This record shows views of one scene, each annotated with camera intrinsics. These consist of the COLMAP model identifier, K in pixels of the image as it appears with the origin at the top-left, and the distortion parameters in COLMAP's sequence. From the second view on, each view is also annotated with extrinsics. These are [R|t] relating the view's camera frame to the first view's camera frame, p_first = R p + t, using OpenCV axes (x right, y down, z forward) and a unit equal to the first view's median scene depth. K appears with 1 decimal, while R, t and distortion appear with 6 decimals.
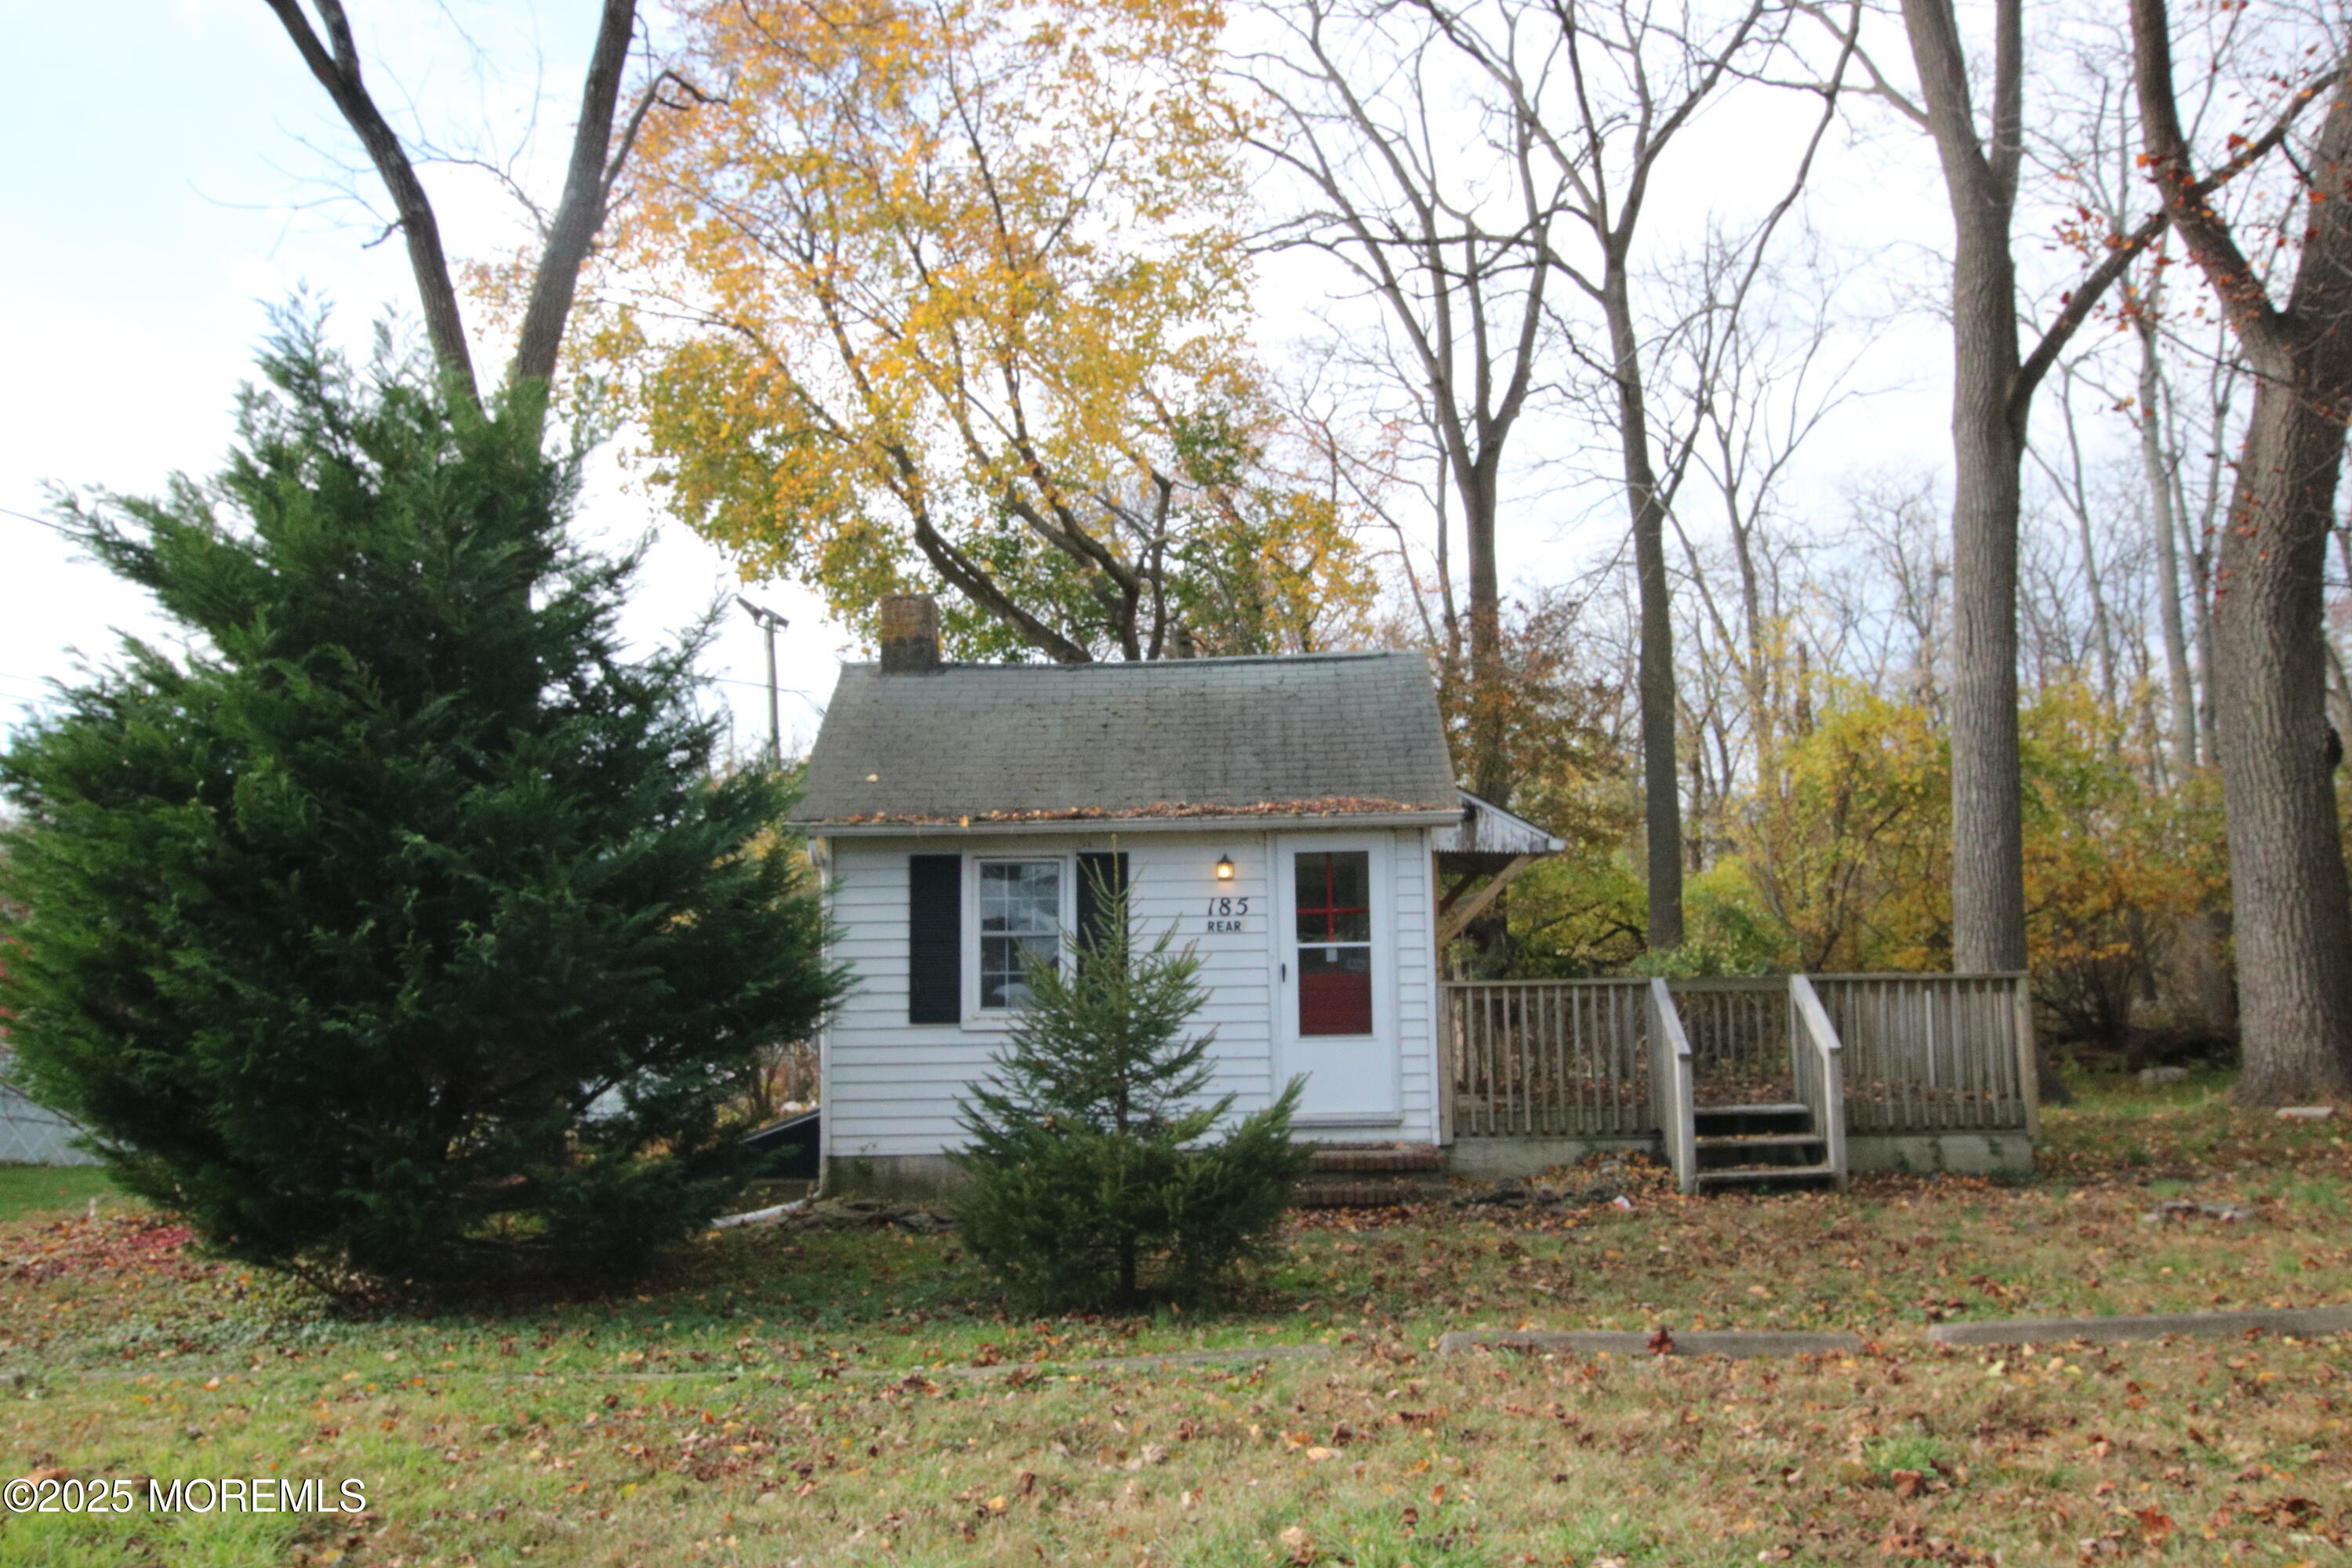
lens RADIAL K [[1919.7, 0, 1176.0], [0, 1919.7, 784.0], [0, 0, 1]] dist [-0.020659, 0.001000]
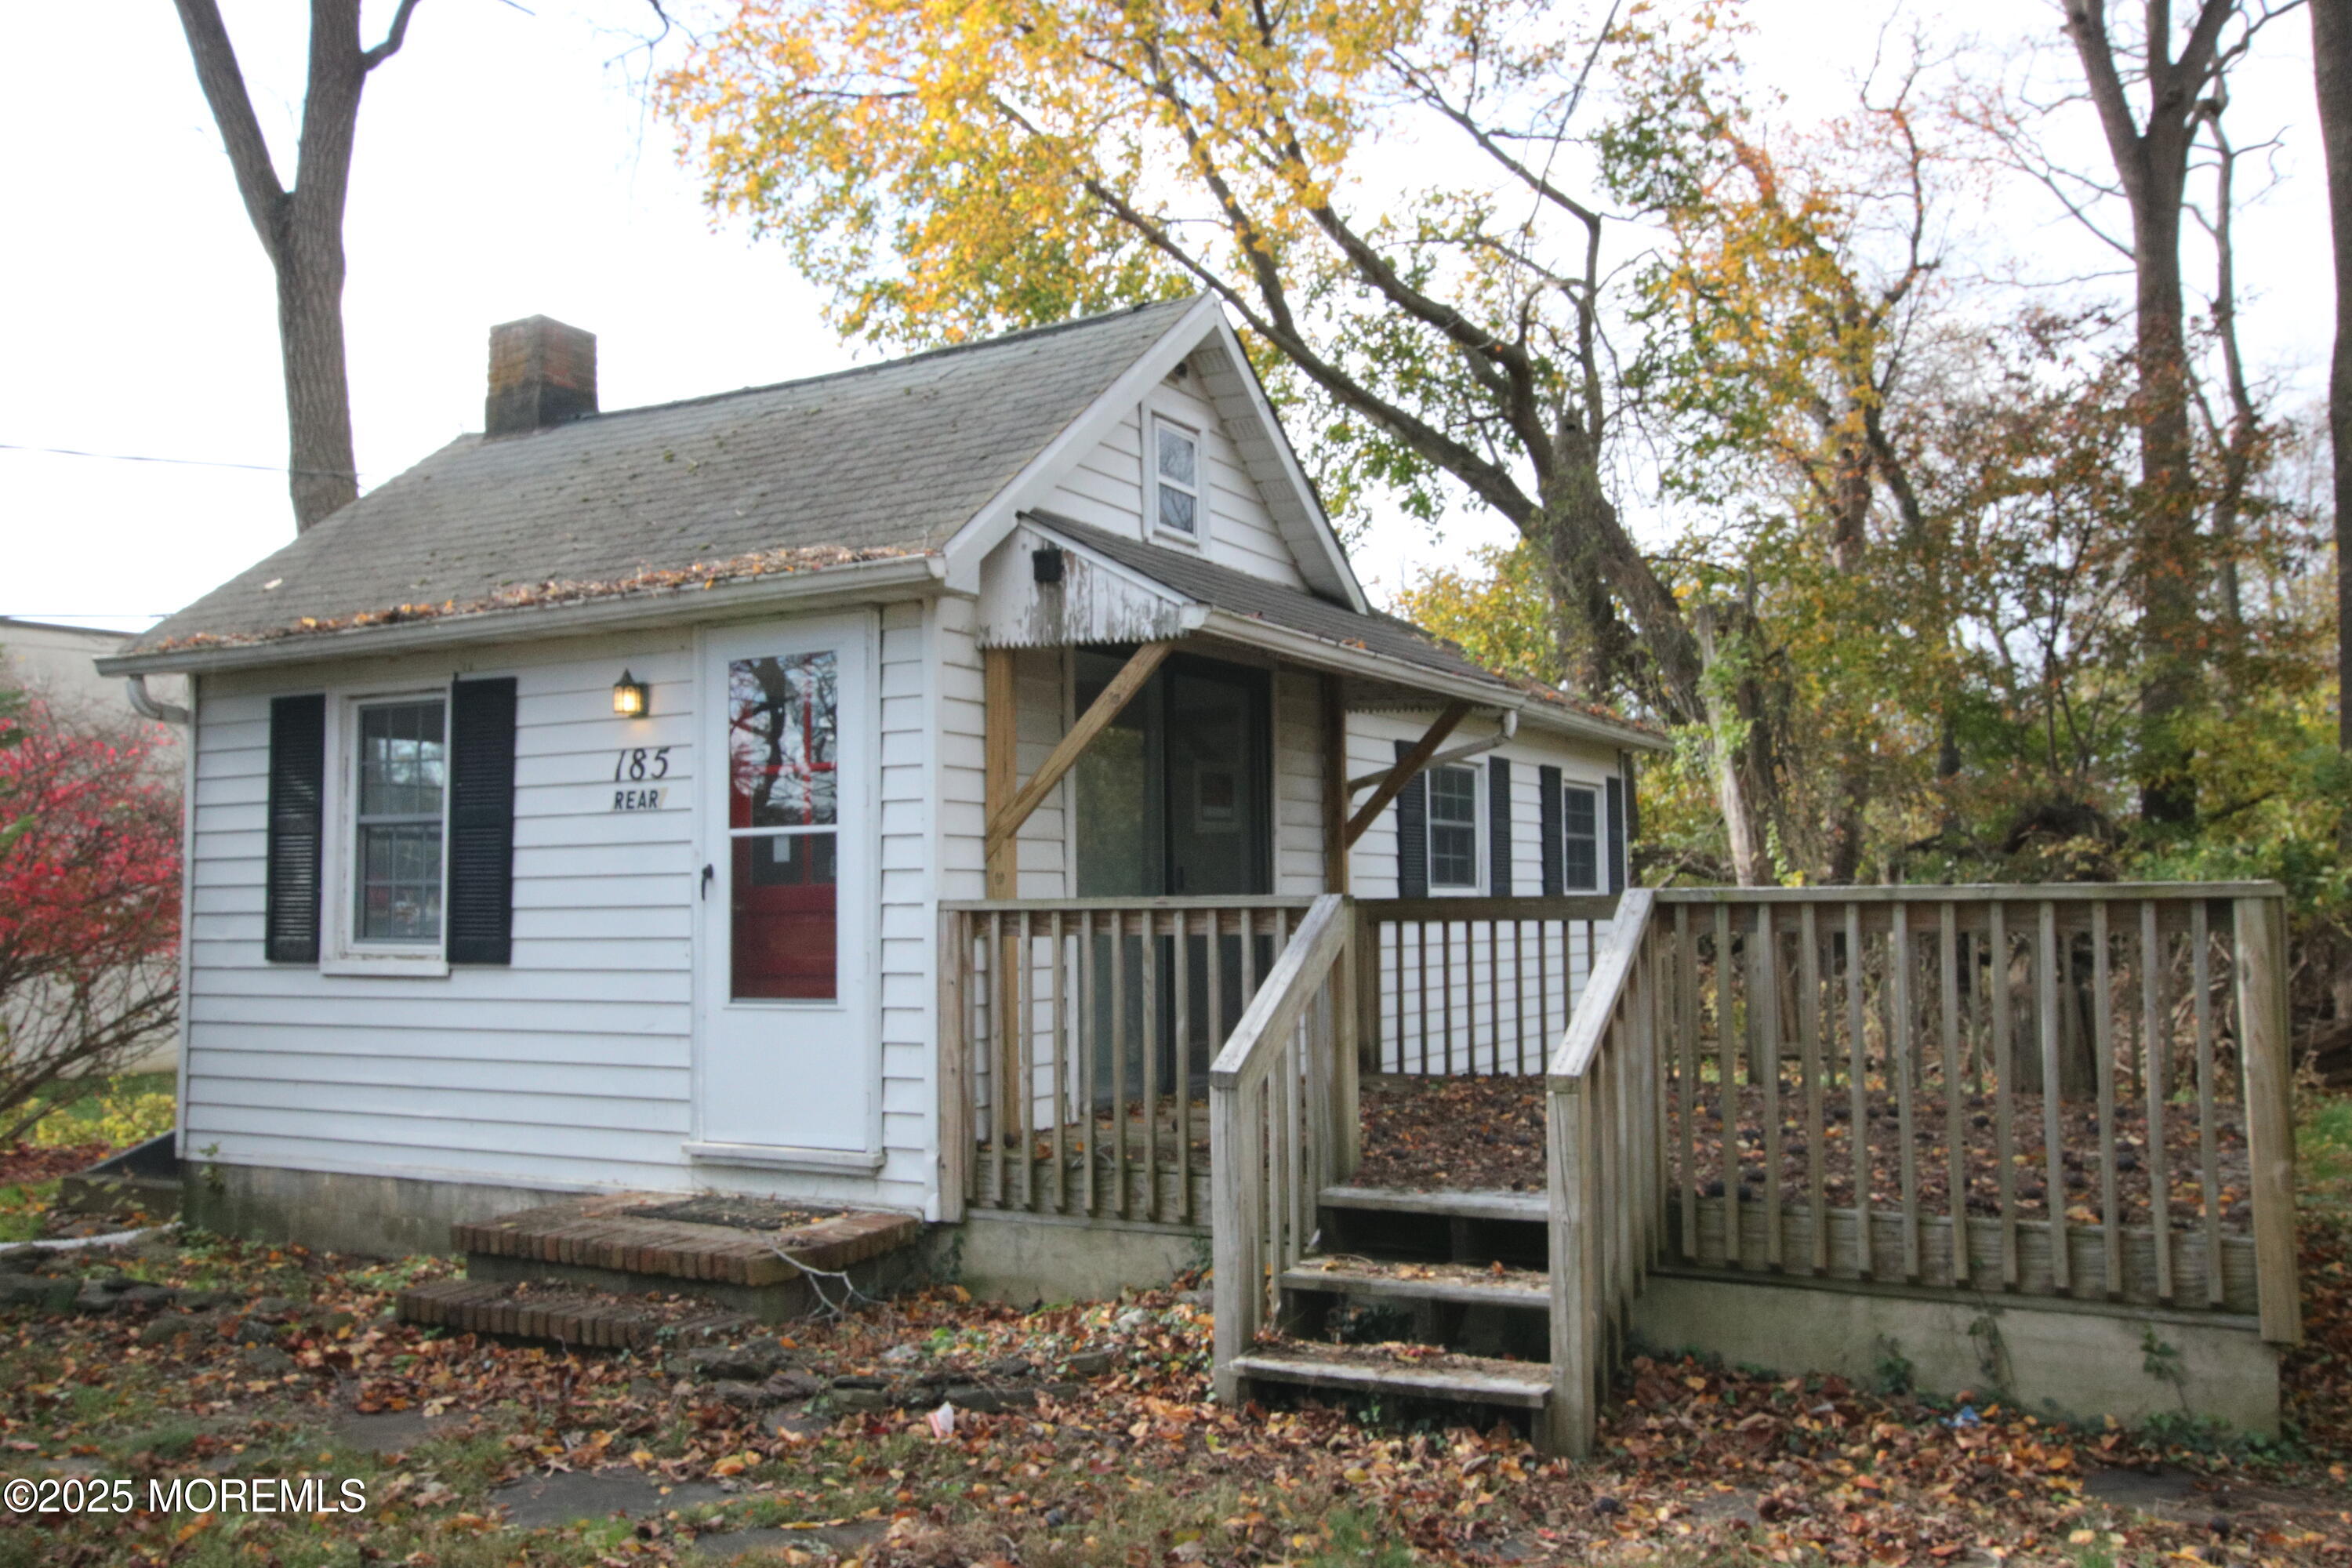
lens RADIAL K [[1919.7, 0, 1176.0], [0, 1919.7, 784.0], [0, 0, 1]] dist [-0.020659, 0.001000]
pose [[0.876679, -0.025630, -0.480392, 0.434777], [0.047712, 0.998289, 0.033809, 0.058439], [0.478704, -0.052560, 0.876402, 0.587000]]
